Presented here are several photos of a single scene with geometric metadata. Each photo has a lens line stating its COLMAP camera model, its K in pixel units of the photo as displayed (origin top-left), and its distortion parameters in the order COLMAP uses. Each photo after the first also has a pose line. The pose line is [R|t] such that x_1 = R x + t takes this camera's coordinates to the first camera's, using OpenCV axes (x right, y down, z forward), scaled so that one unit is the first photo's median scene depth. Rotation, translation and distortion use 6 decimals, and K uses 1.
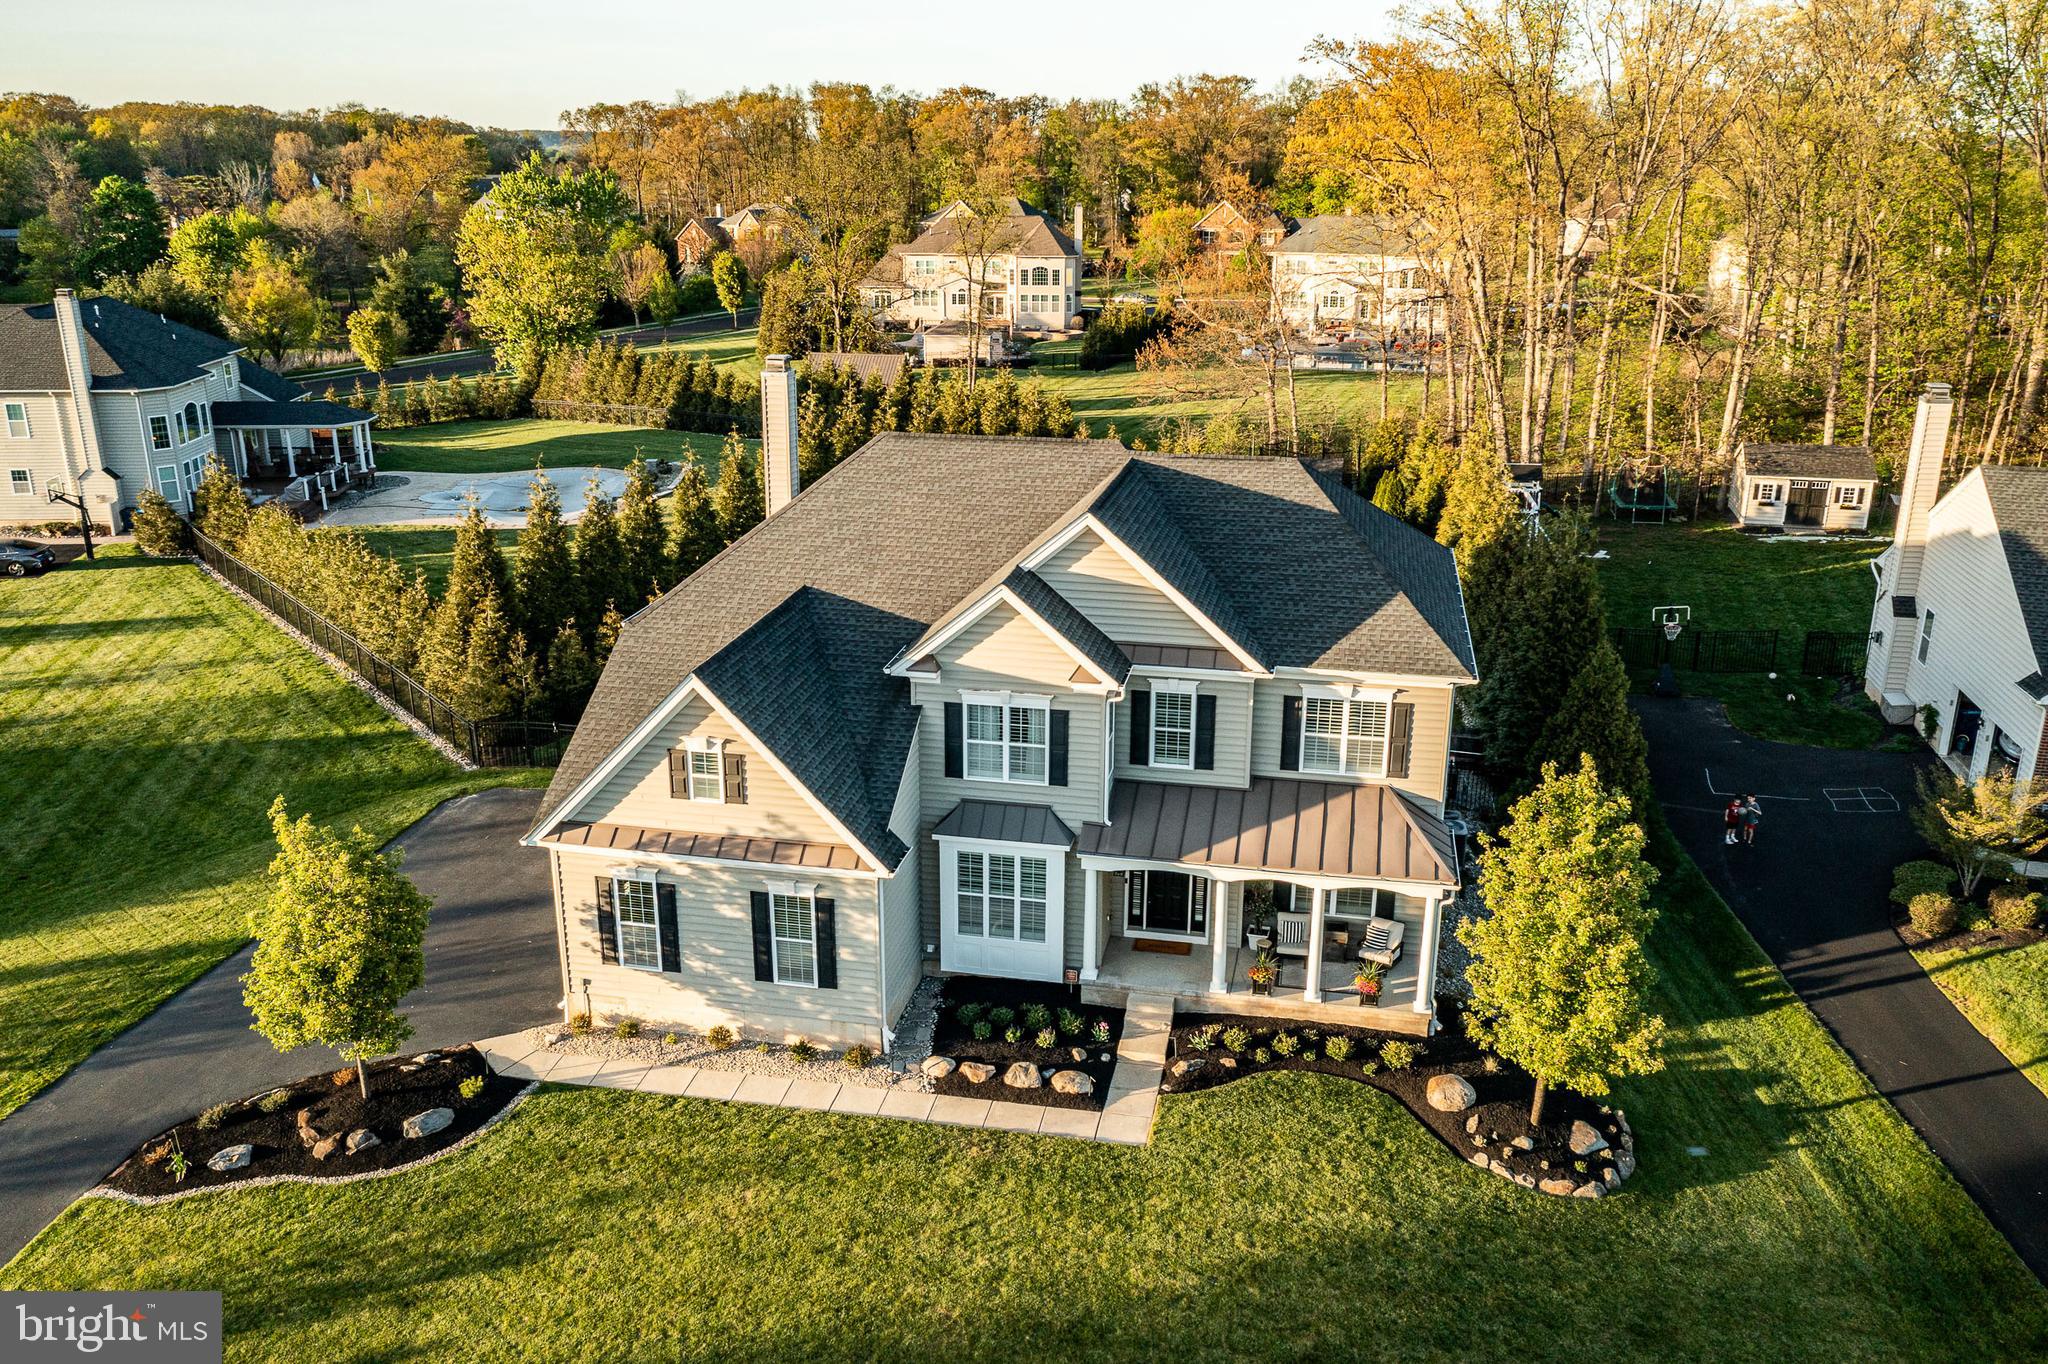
lens RADIAL K [[1627.2, 0, 1024.0], [0, 1627.2, 682.0], [0, 0, 1]] dist [-0.009454, 0.037913]
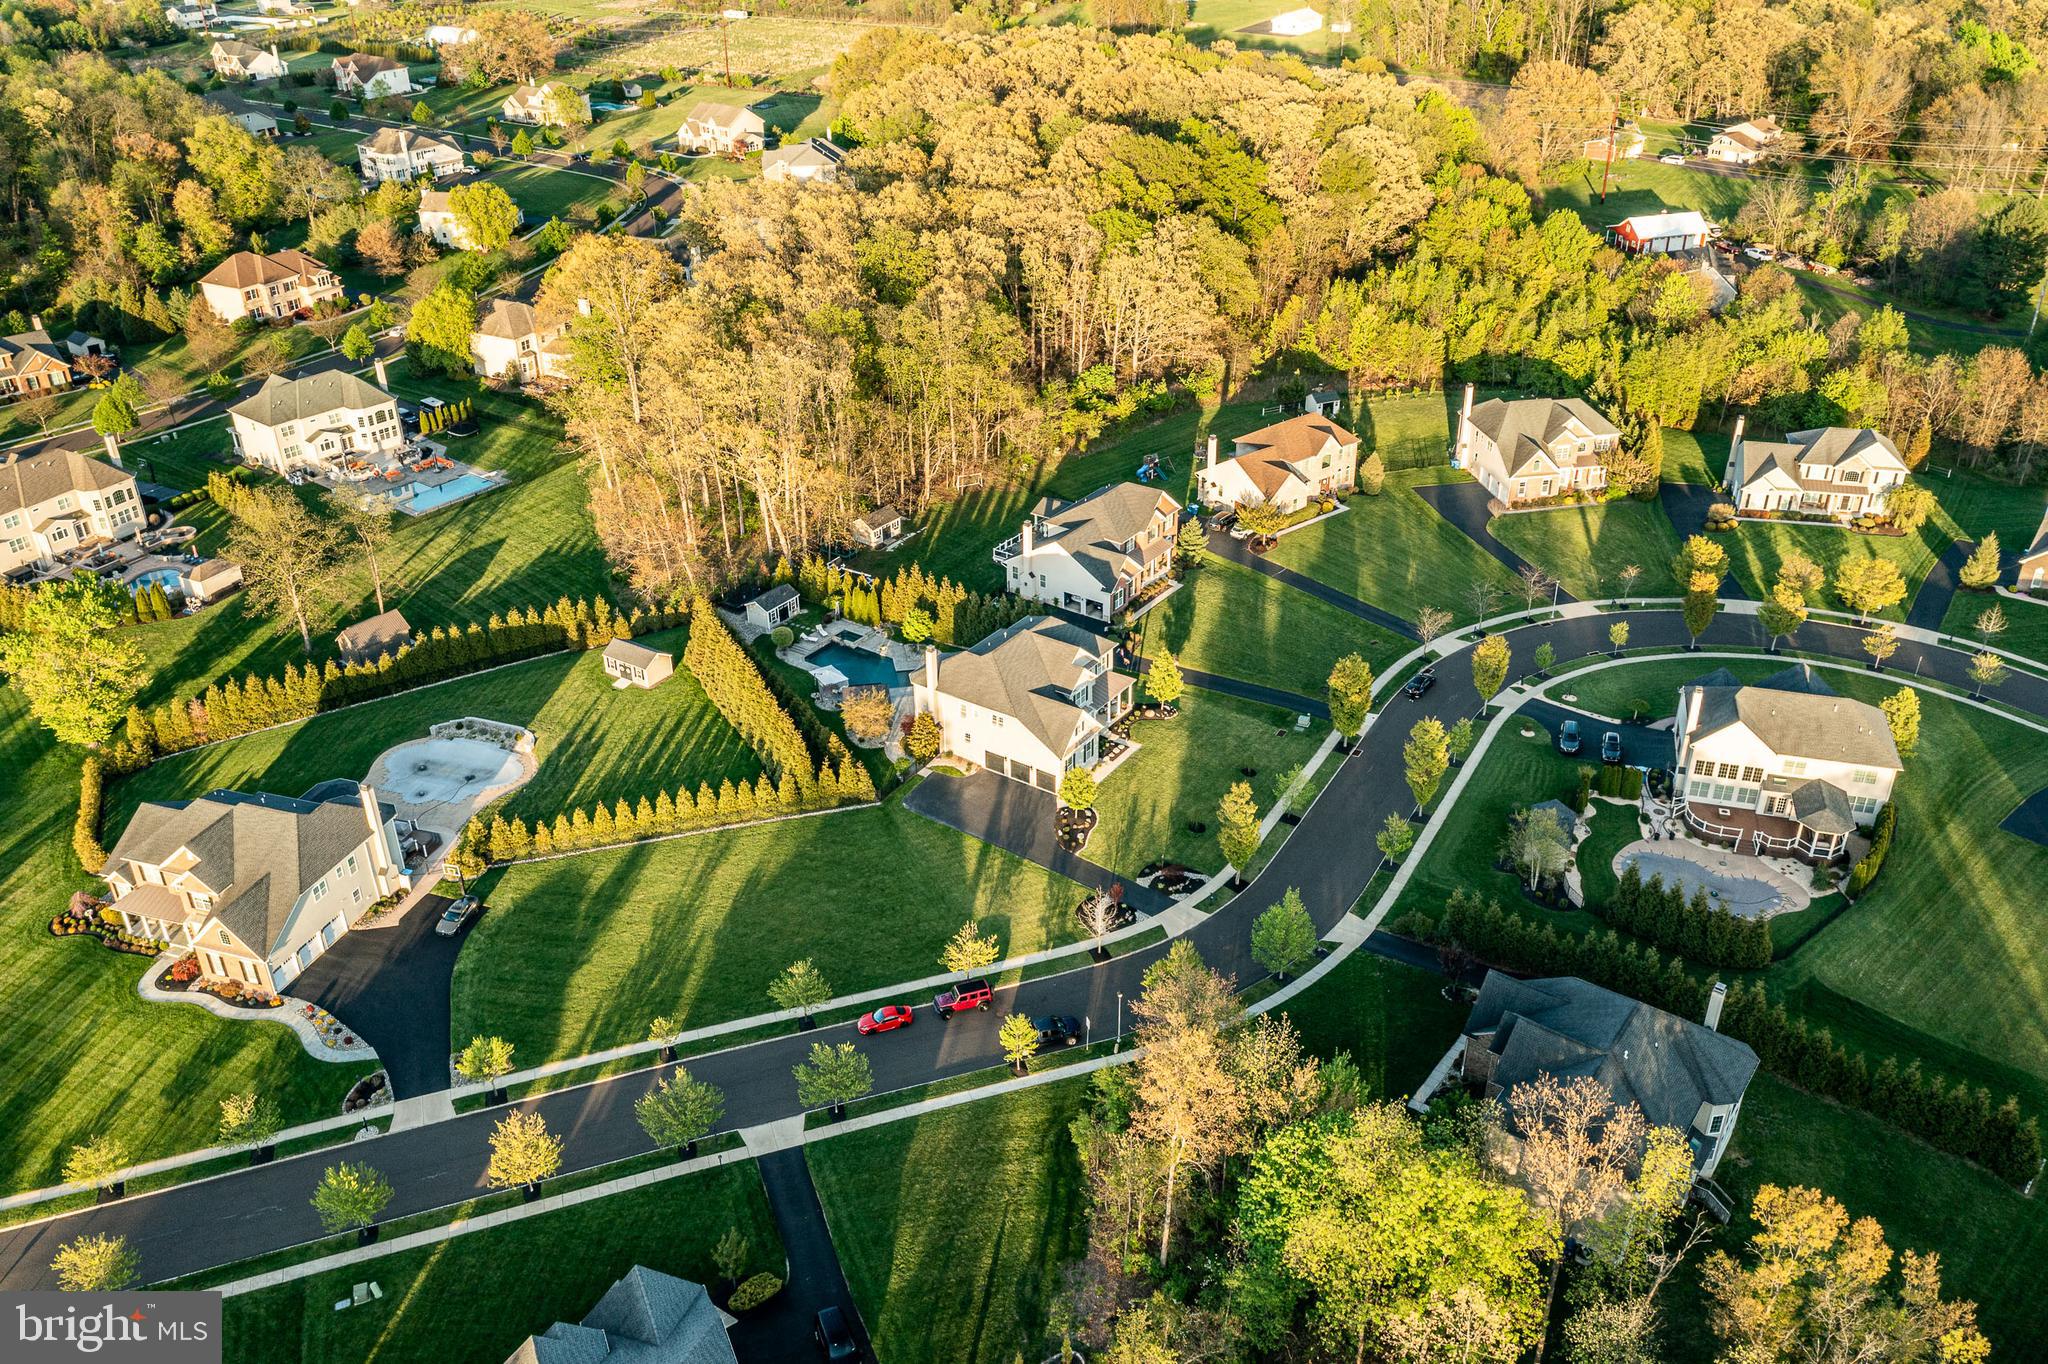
lens RADIAL K [[1627.2, 0, 1024.0], [0, 1627.2, 682.0], [0, 0, 1]] dist [-0.009454, 0.037913]
pose [[0.397160, -0.457294, 0.795705, -3.927174], [0.299478, 0.884134, 0.358636, -1.798004], [-0.867512, 0.095860, 0.488092, -1.224355]]
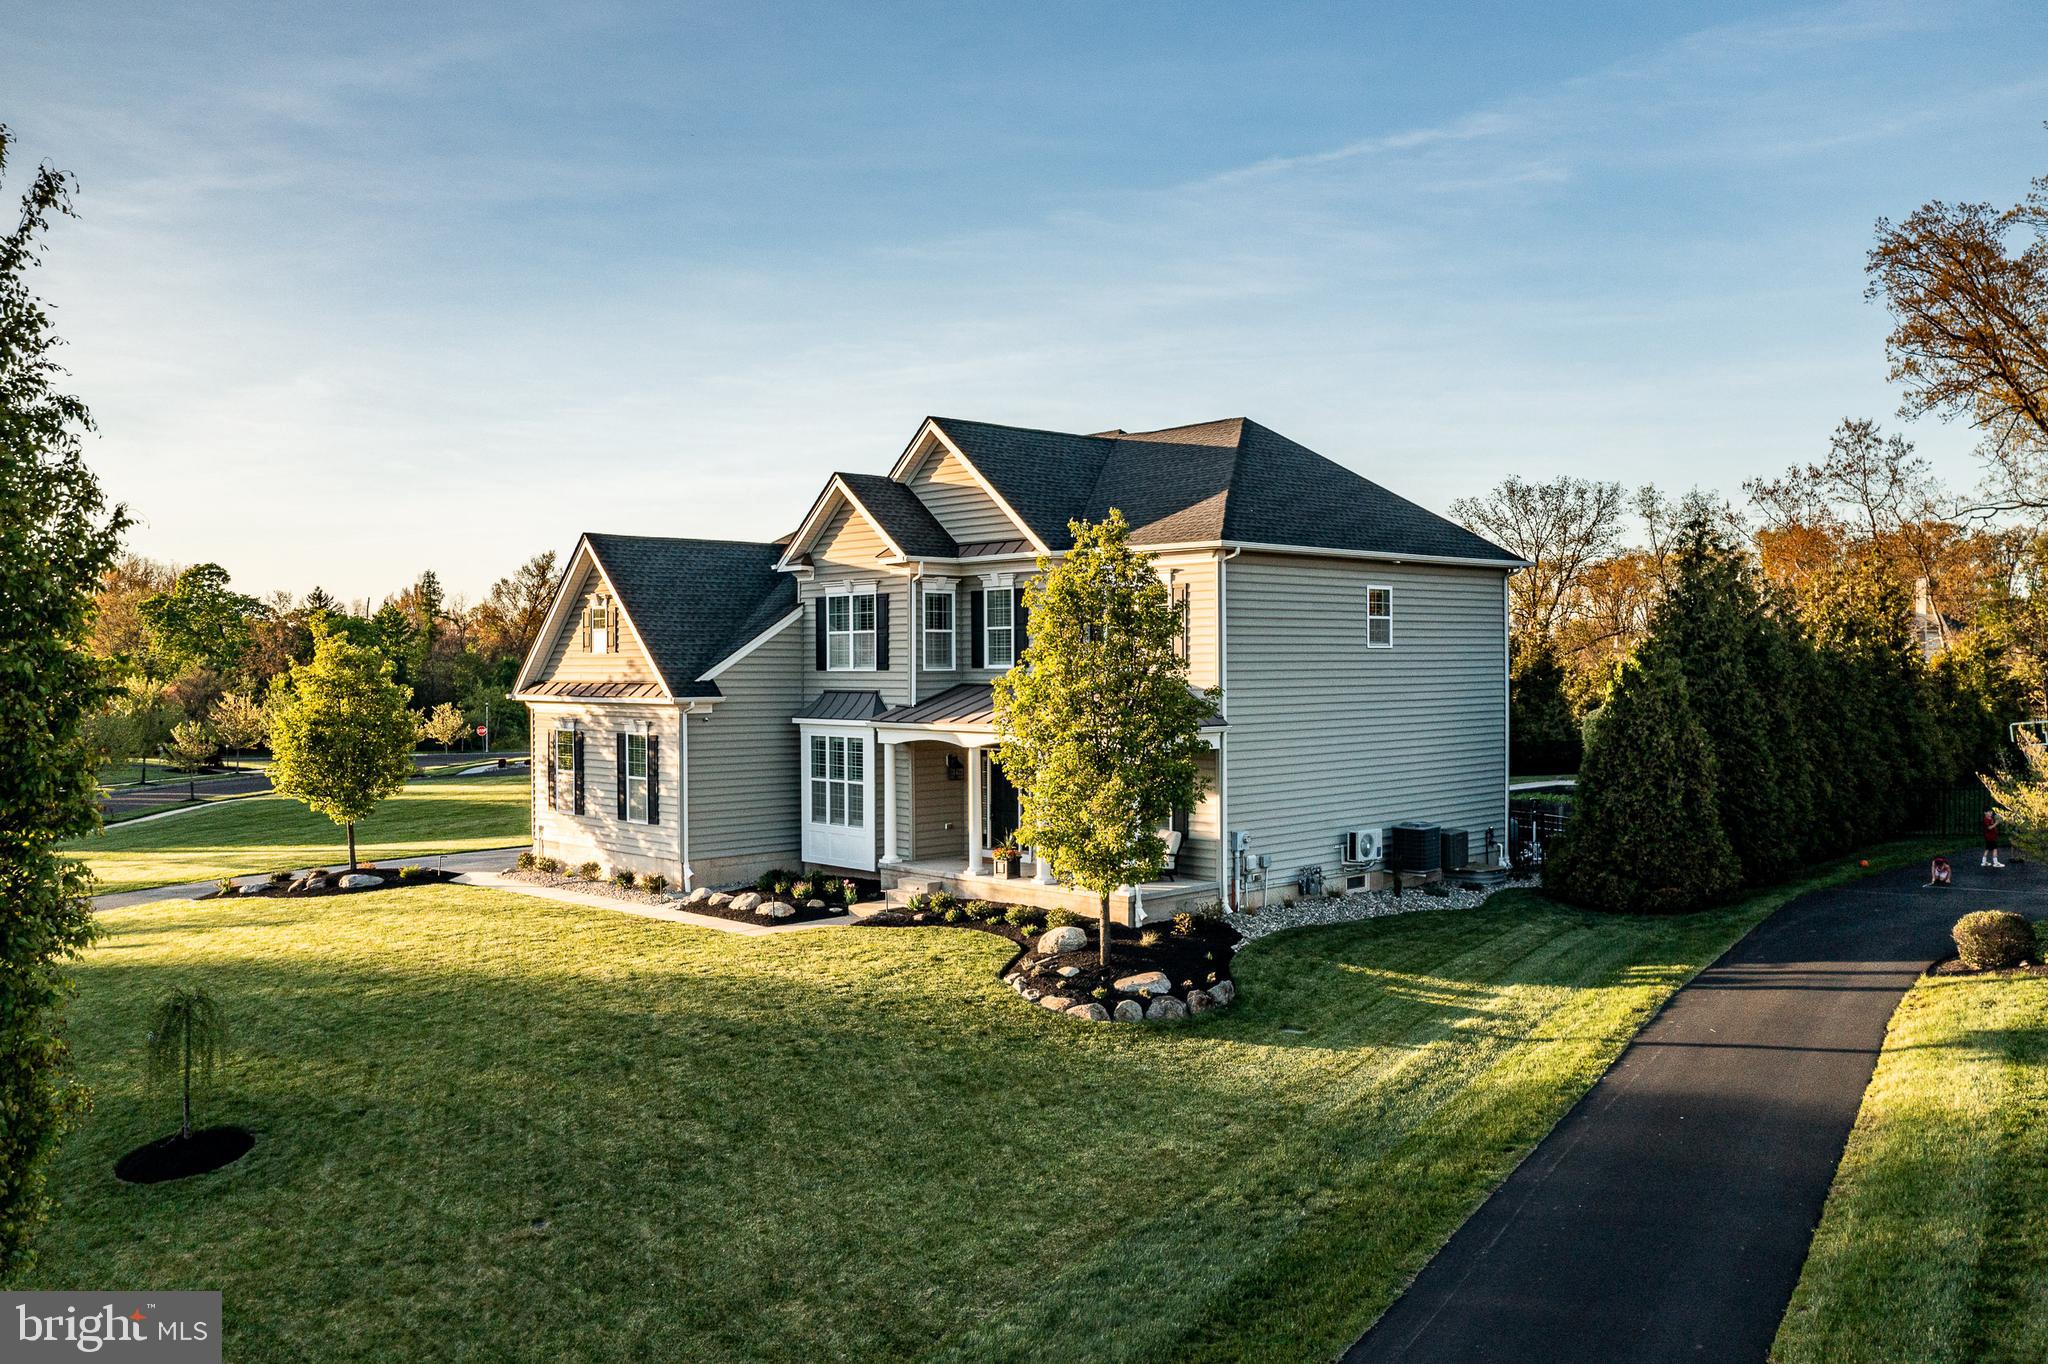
lens RADIAL K [[1637.7, 0, 1024.0], [0, 1637.7, 682.0], [0, 0, 1]] dist [-0.019334, 0.062712]
pose [[0.819499, -0.002155, -0.573077, 0.706253], [-0.169744, 0.954208, -0.246321, 0.317823], [0.547365, 0.299136, 0.781607, 0.228125]]
